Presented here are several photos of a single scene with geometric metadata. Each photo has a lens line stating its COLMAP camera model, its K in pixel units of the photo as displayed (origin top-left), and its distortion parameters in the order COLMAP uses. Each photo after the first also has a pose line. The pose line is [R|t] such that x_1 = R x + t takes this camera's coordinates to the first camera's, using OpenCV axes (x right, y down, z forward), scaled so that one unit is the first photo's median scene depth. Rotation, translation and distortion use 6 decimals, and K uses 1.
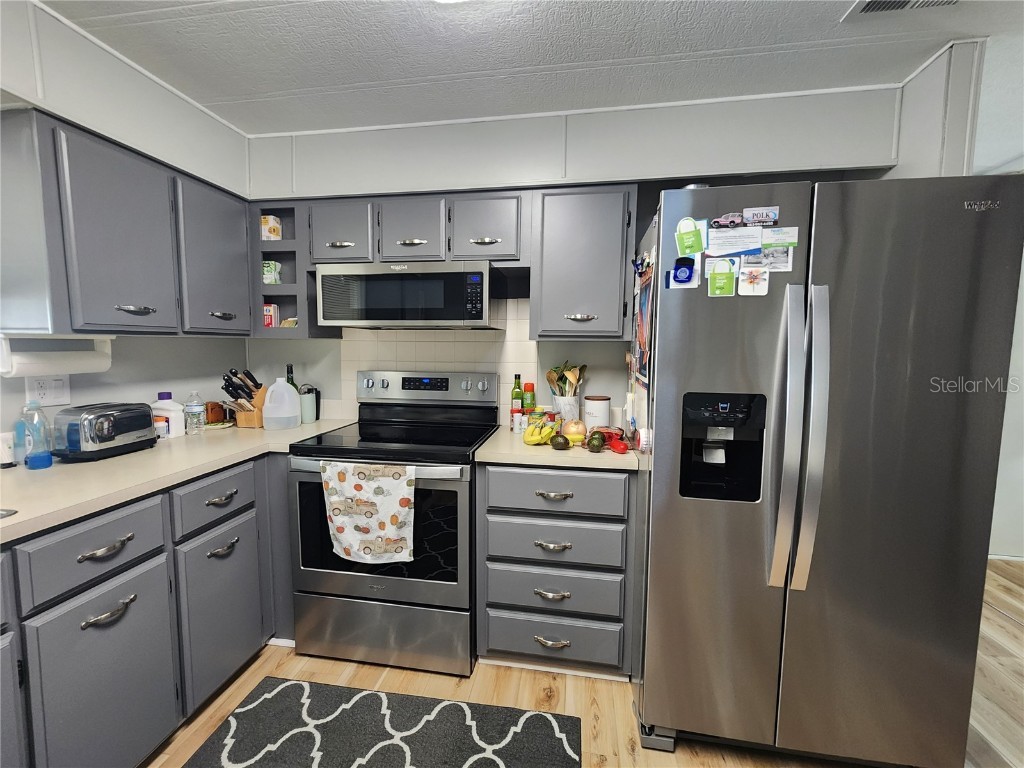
lens RADIAL K [[422.3, 0, 505.1], [0, 422.3, 387.1], [0, 0, 1]] dist [0.001457, 0.000270]
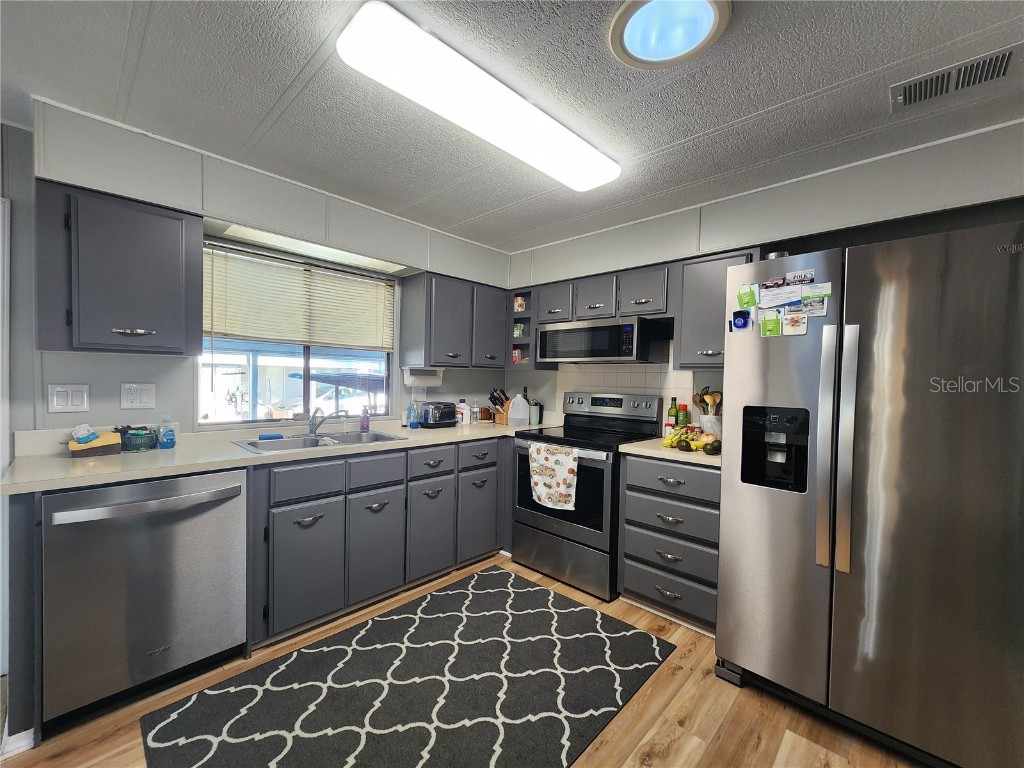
lens RADIAL K [[422.3, 0, 505.1], [0, 422.3, 387.1], [0, 0, 1]] dist [0.001457, 0.000270]
pose [[0.821250, 0.018963, -0.570253, 0.446803], [-0.066681, 0.995789, -0.062917, 0.071985], [0.566659, 0.089695, 0.819056, -0.459156]]
